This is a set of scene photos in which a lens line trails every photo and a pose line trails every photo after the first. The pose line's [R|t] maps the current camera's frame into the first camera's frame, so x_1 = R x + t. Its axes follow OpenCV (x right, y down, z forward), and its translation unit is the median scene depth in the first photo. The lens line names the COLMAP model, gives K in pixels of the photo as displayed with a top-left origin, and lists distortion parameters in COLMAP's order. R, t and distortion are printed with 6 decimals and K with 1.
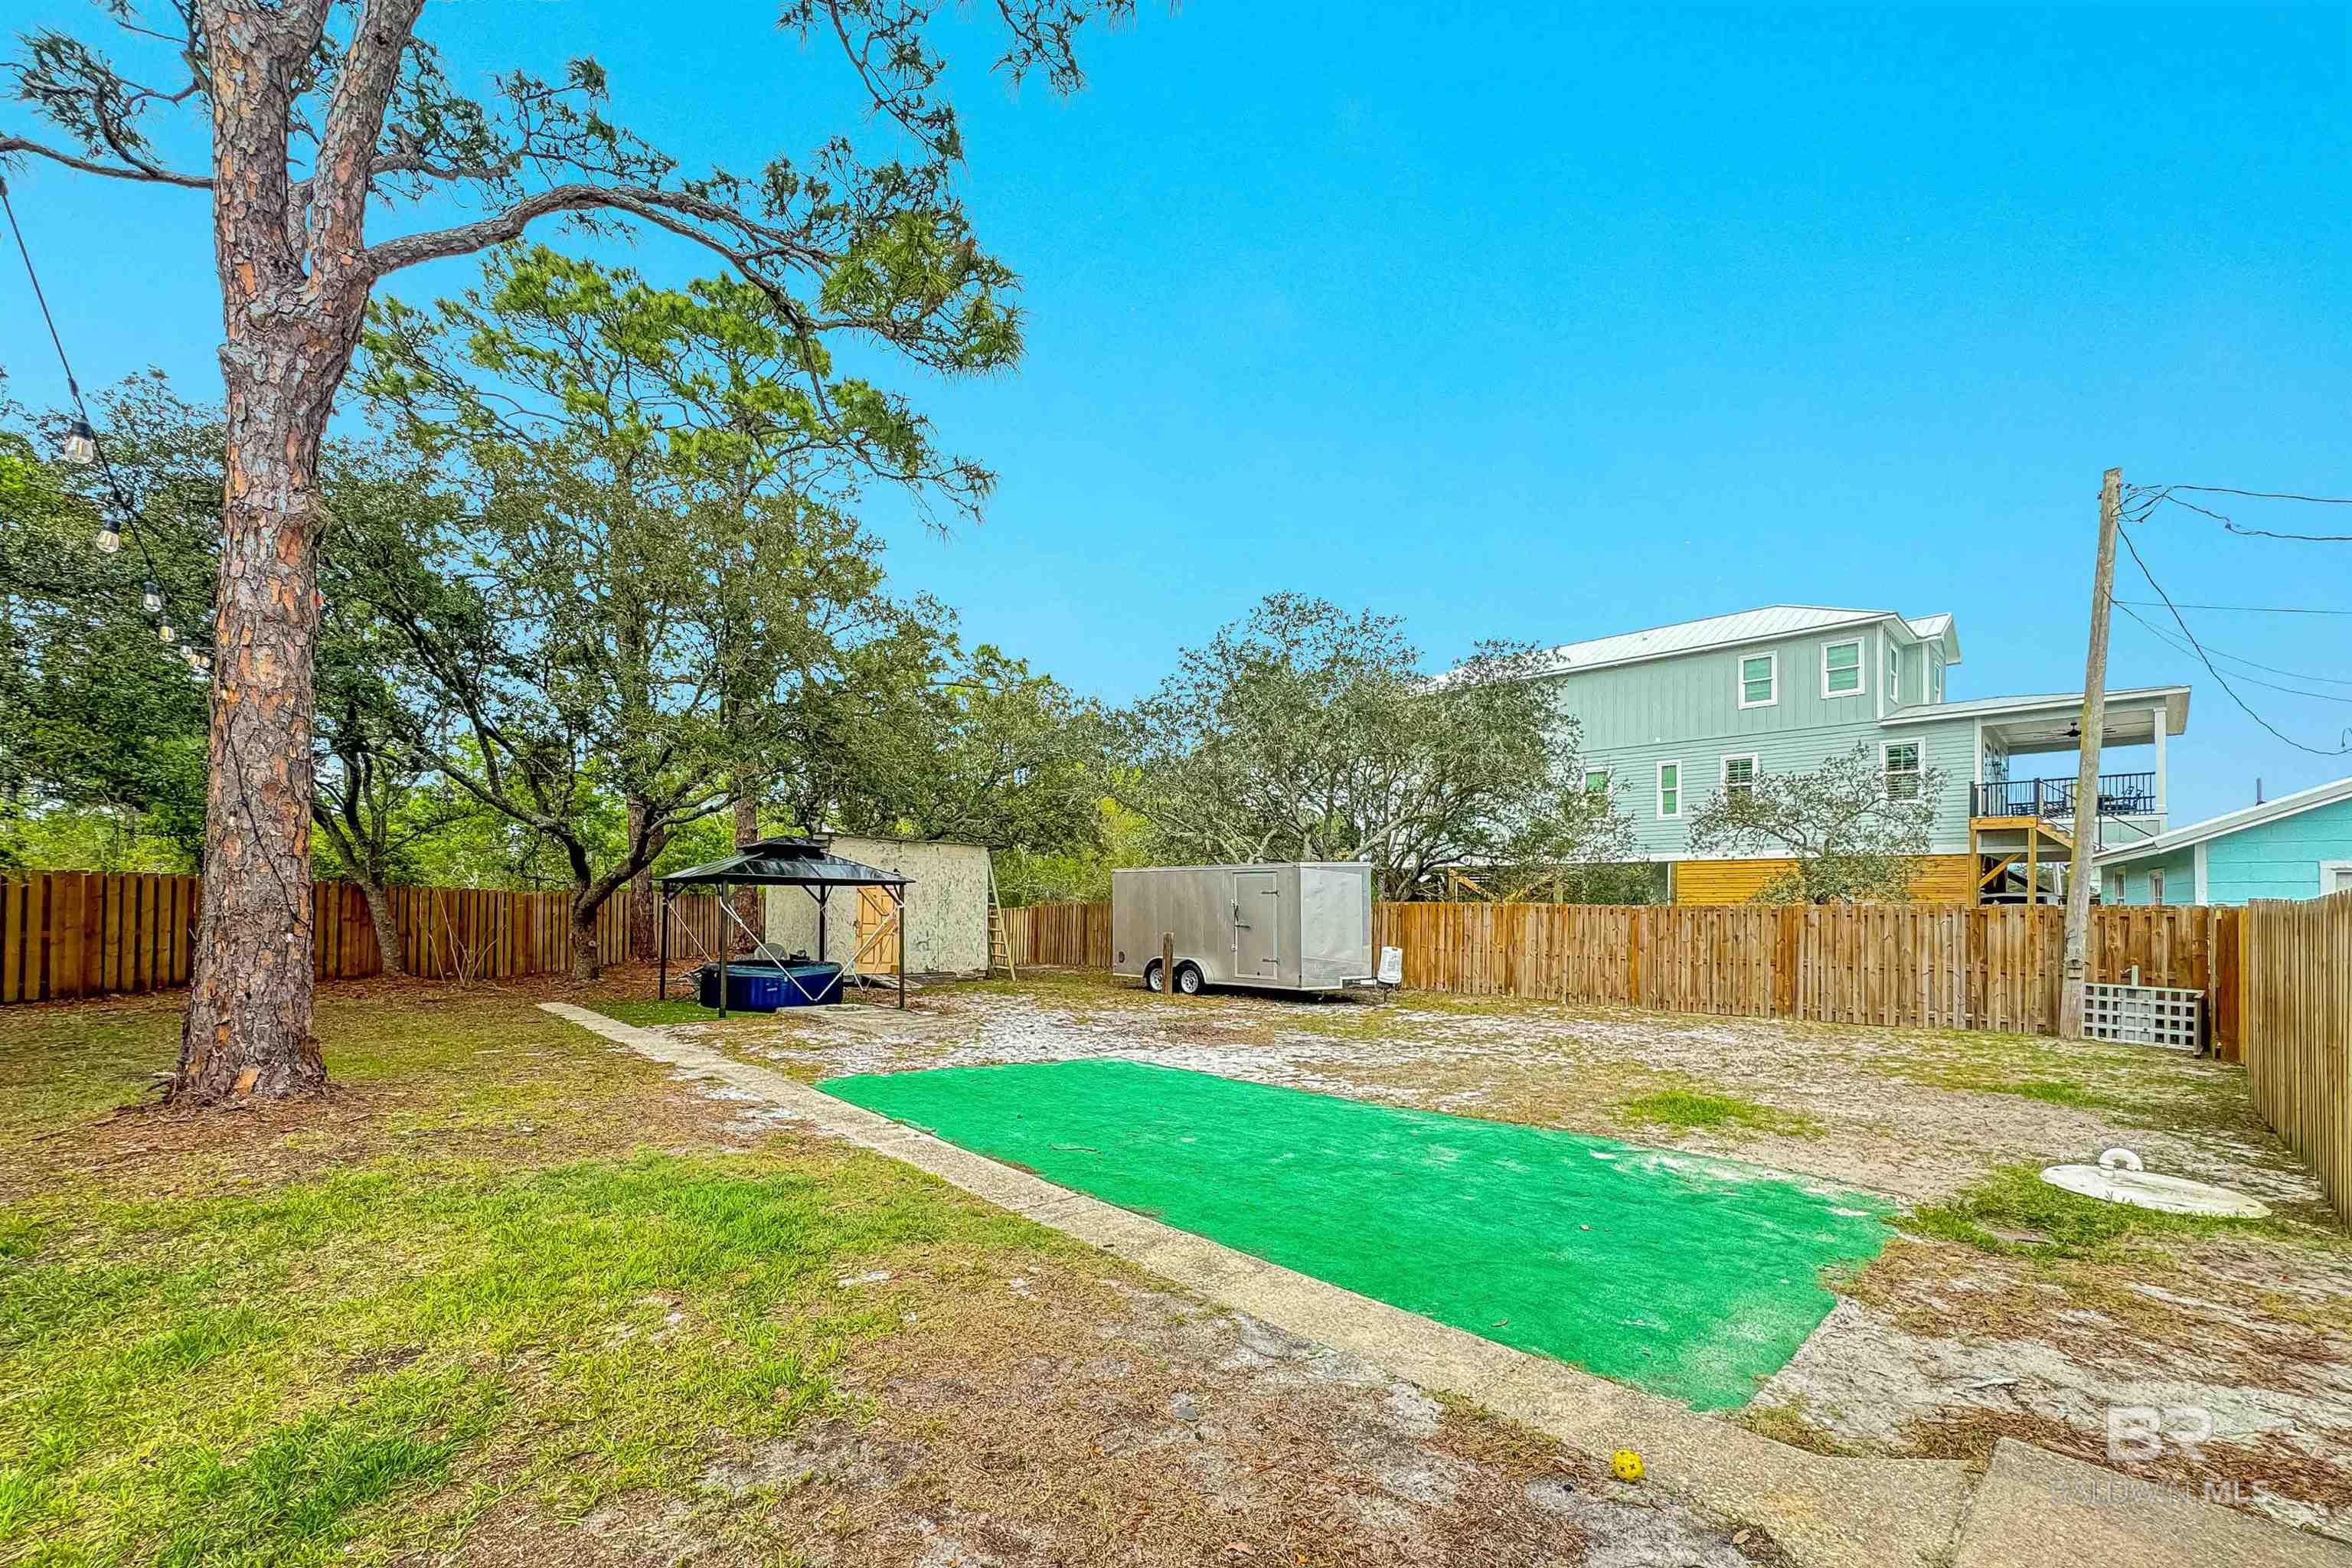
lens RADIAL K [[948.7, 0, 1181.2], [0, 948.7, 791.5], [0, 0, 1]] dist [-0.004288, 0.000549]
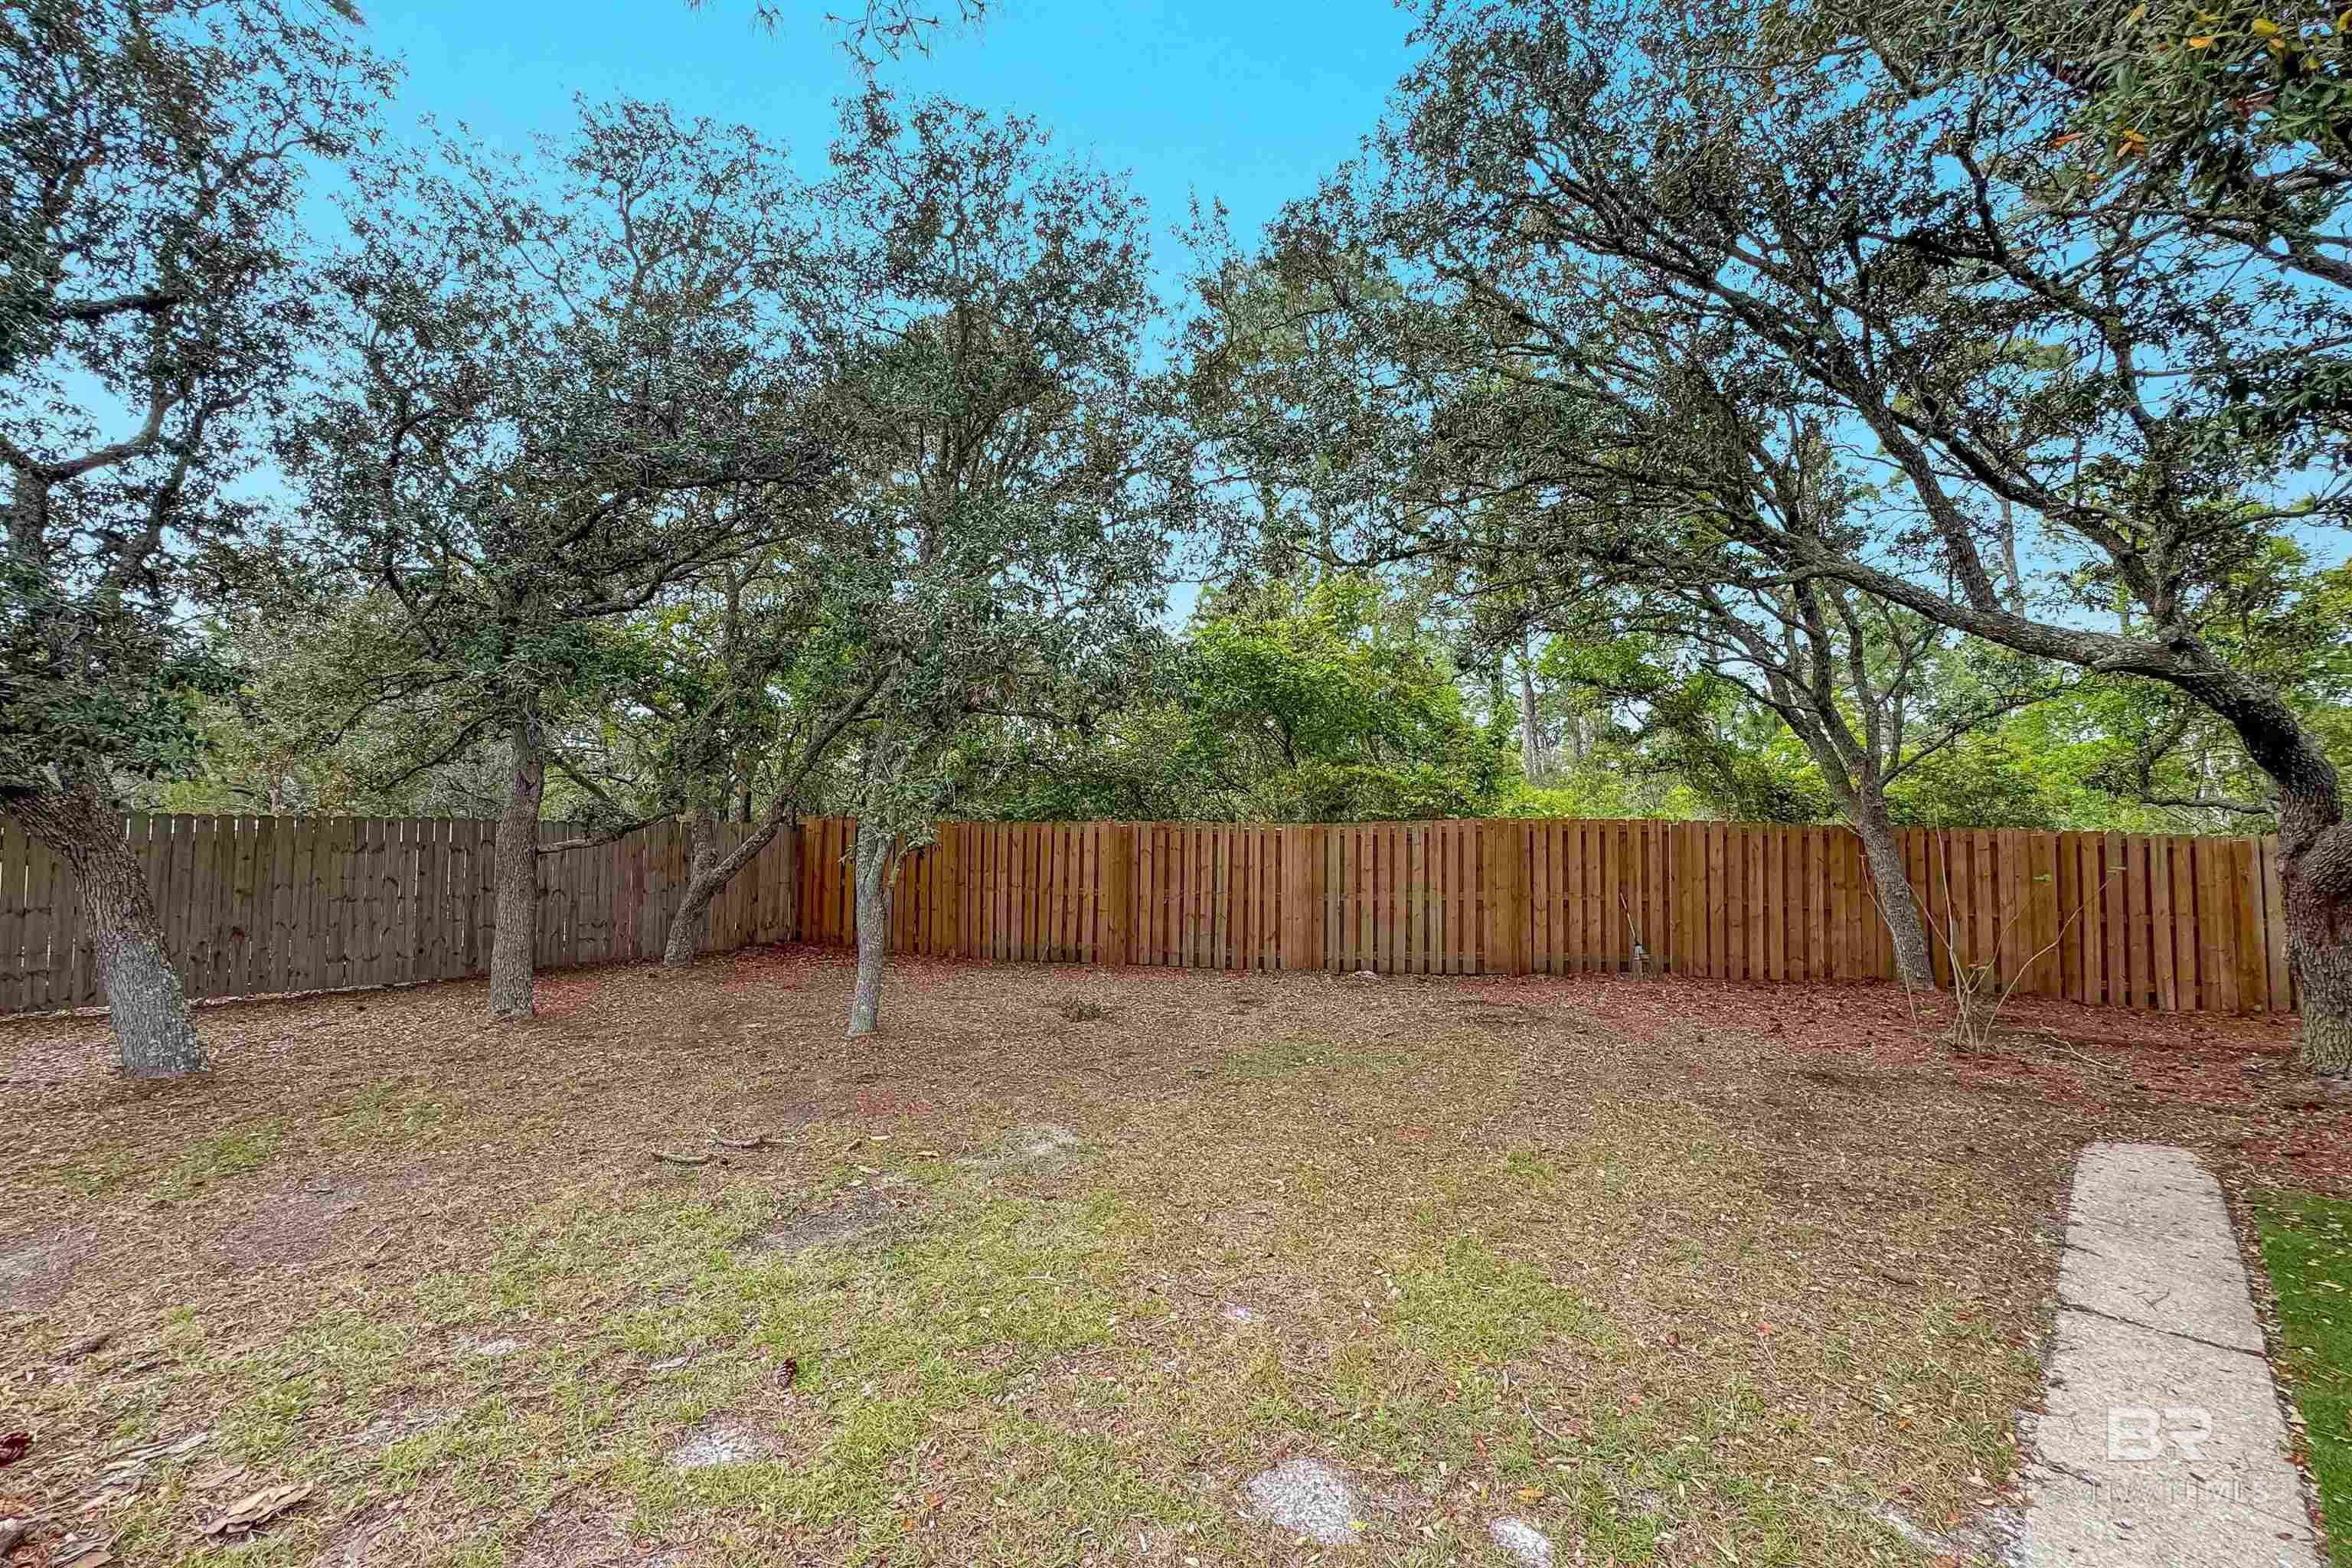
lens RADIAL K [[948.7, 0, 1171.2], [0, 948.7, 789.2], [0, 0, 1]] dist [-0.004288, 0.000549]
pose [[0.033796, -0.069614, -0.997001, -0.421702], [0.117983, 0.990874, -0.065186, 0.093413], [0.992440, -0.115426, 0.041701, 0.818475]]
